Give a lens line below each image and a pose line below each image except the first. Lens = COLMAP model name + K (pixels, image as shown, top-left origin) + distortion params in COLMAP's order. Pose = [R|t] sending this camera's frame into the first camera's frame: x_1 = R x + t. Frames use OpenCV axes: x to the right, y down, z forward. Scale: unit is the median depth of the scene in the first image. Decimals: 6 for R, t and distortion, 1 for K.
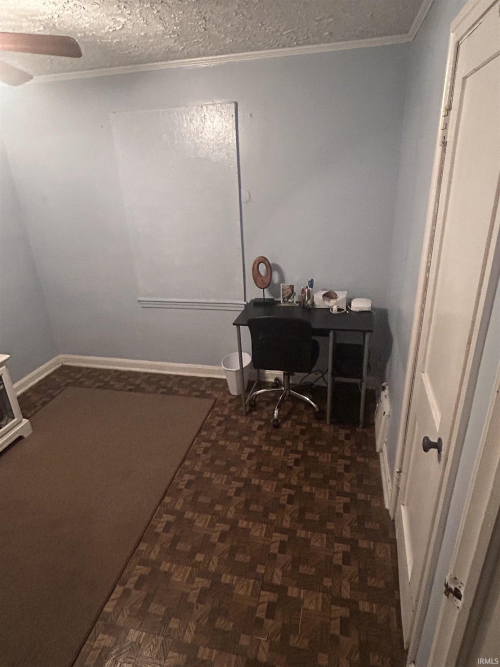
lens RADIAL K [[392.3, 0, 248.4], [0, 392.3, 334.1], [0, 0, 1]] dist [-0.004881, 0.000806]
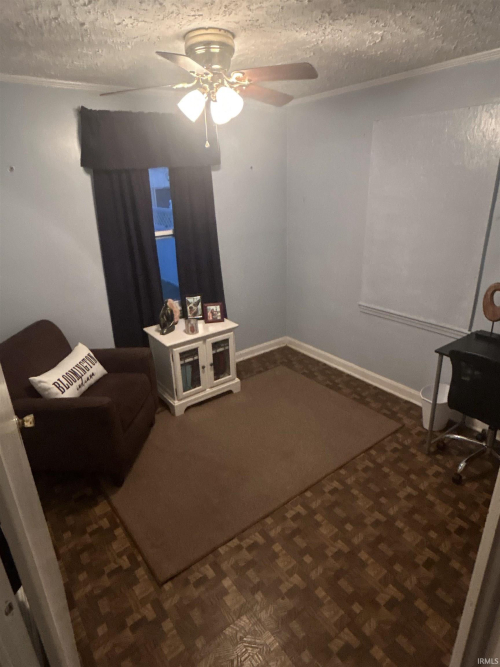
lens RADIAL K [[392.3, 0, 248.4], [0, 392.3, 334.1], [0, 0, 1]] dist [-0.004881, 0.000806]
pose [[0.766133, 0.253052, -0.590766, 0.139338], [-0.256007, 0.963307, 0.080626, -0.022868], [0.589491, 0.089470, 0.802805, 0.027489]]
